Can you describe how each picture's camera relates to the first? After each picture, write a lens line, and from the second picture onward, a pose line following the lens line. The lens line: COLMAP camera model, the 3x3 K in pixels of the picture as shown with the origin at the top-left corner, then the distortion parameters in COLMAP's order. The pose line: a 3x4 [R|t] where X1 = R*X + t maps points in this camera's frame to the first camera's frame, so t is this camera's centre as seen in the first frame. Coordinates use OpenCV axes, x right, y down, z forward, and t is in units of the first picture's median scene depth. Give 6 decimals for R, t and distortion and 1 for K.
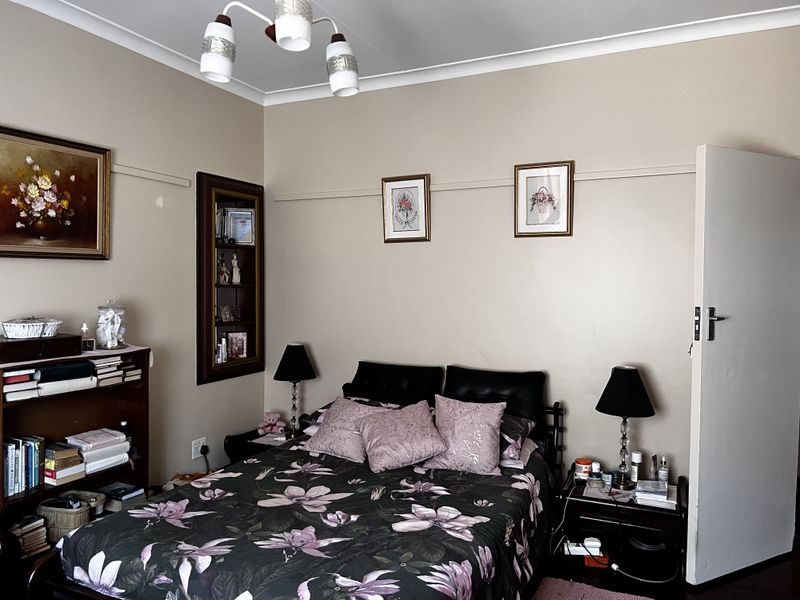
lens RADIAL K [[603.4, 0, 400.0], [0, 603.4, 300.0], [0, 0, 1]] dist [0.004299, -0.005554]
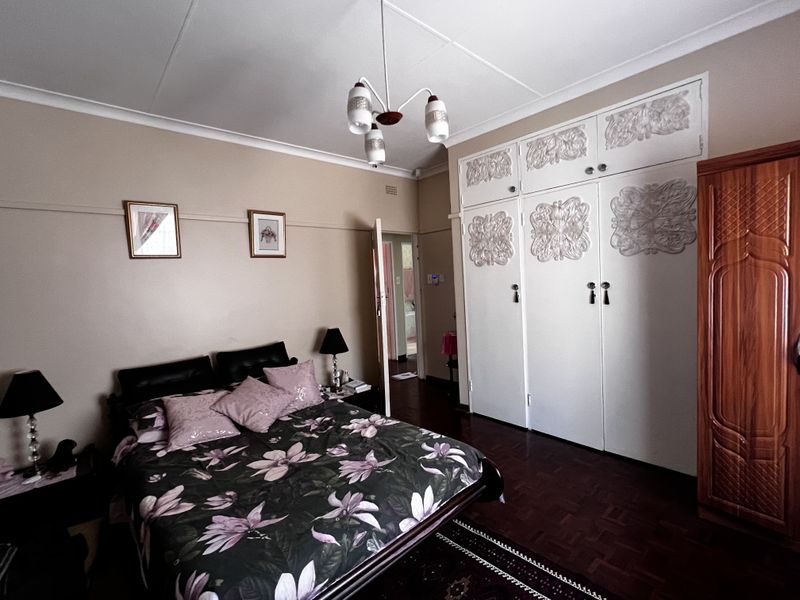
lens RADIAL K [[360.0, 0, 400.0], [0, 360.0, 300.0], [0, 0, 1]] dist [-0.001180, -0.000139]
pose [[0.383036, -0.082344, 0.920056, -0.700067], [0.078041, 0.995343, 0.056592, -0.029955], [-0.920431, 0.050126, 0.387678, 0.444205]]
